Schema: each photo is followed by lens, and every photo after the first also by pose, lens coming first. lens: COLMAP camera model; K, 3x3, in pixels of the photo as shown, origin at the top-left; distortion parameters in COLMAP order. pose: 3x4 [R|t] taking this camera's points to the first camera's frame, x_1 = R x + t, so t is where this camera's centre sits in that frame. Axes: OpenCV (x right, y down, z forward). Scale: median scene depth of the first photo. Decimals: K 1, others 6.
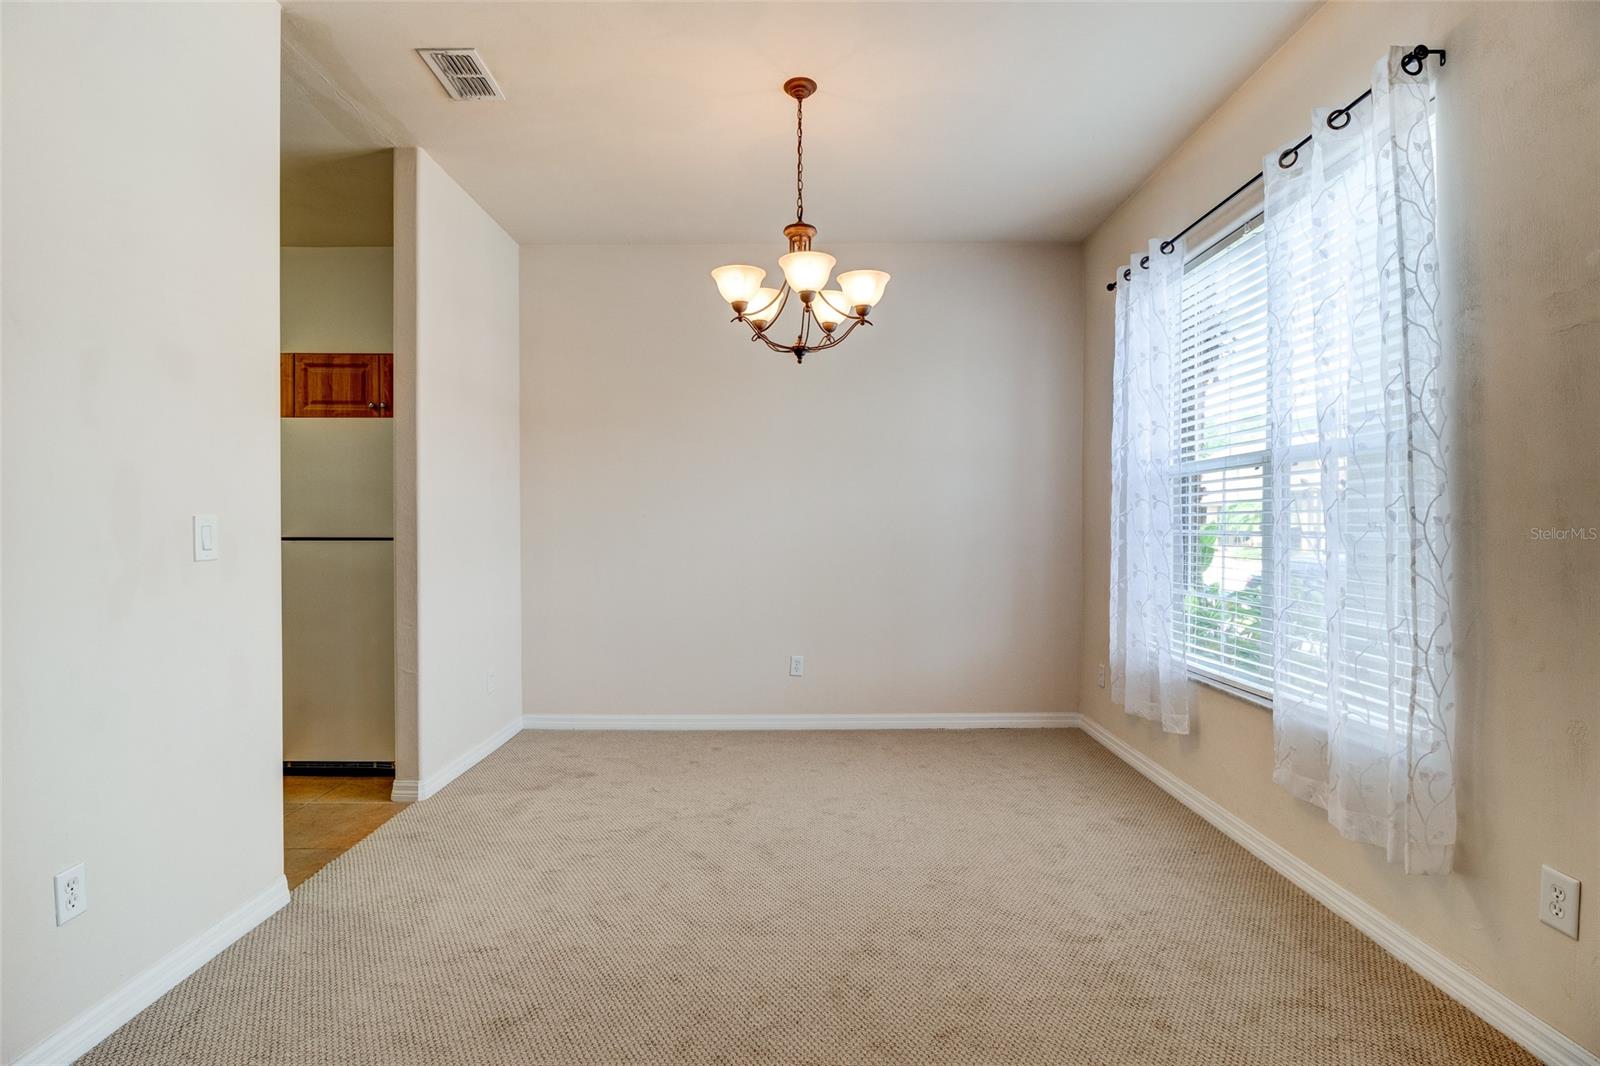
lens RADIAL K [[731.9, 0, 800.7], [0, 731.9, 541.4], [0, 0, 1]] dist [-0.000410, -0.020518]
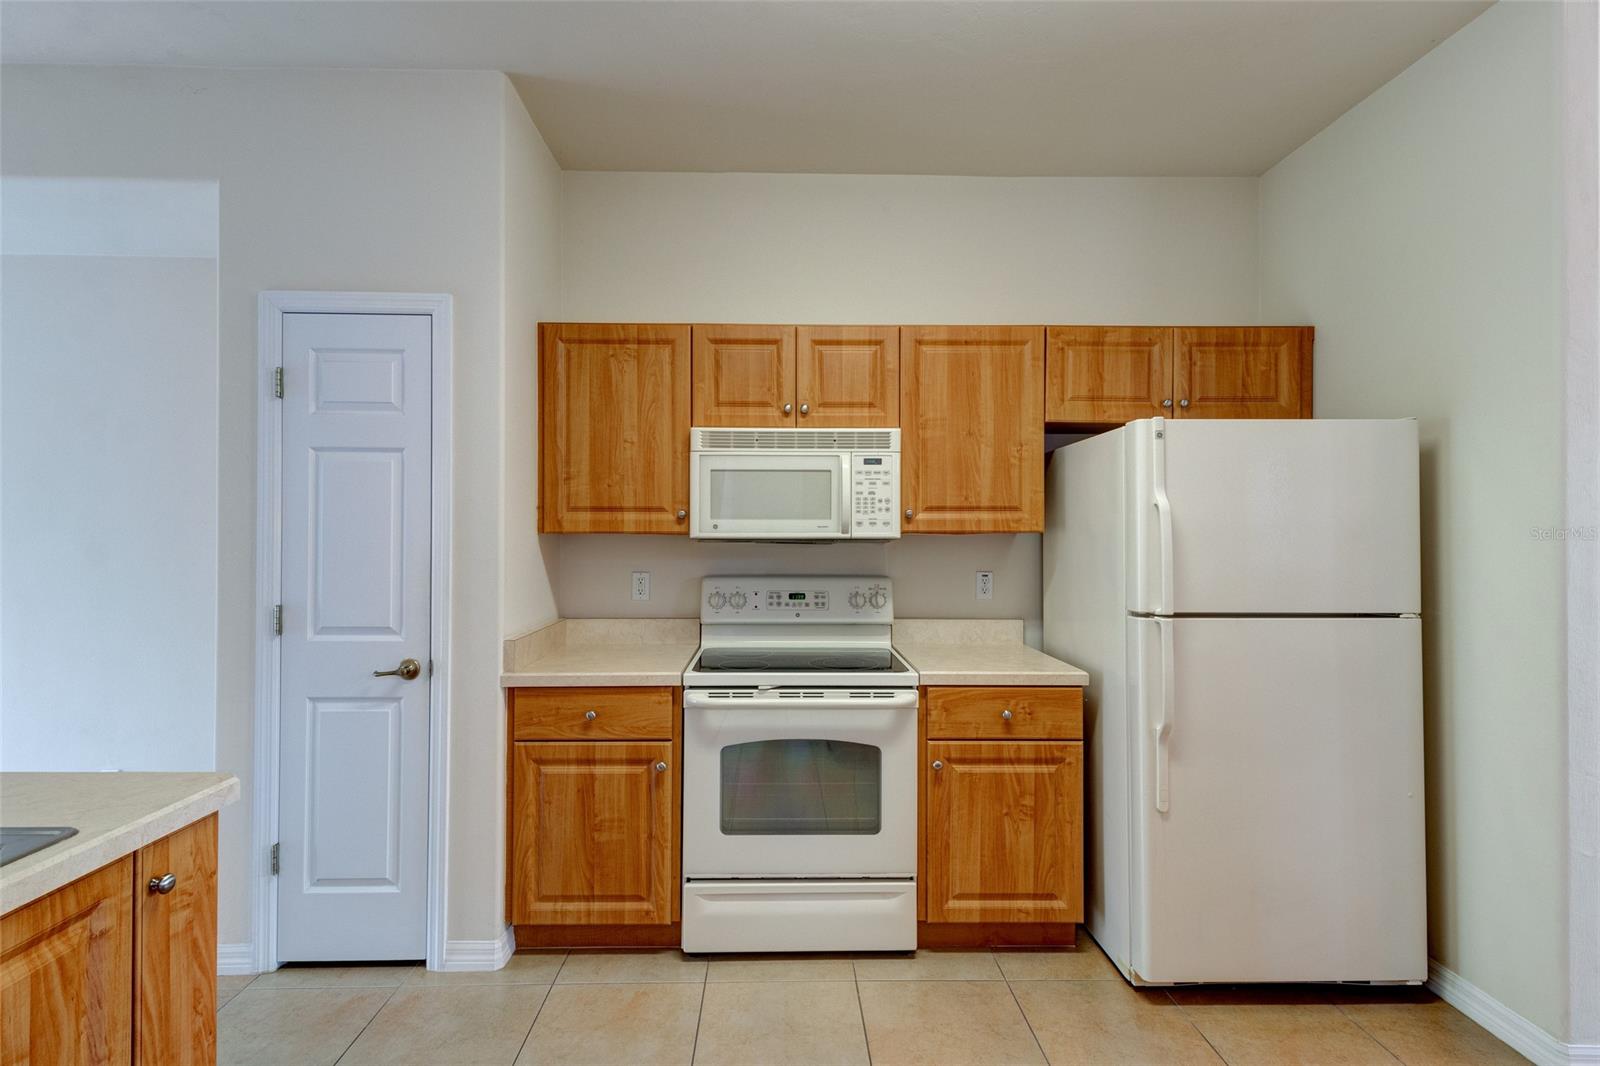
lens RADIAL K [[750.4, 0, 791.9], [0, 750.4, 530.2], [0, 0, 1]] dist [0.026049, -0.021464]
pose [[0.999993, -0.003636, -0.000702, -1.204965], [0.003619, 0.999749, -0.022087, -0.071331], [0.000783, 0.022085, 0.999756, 0.397009]]
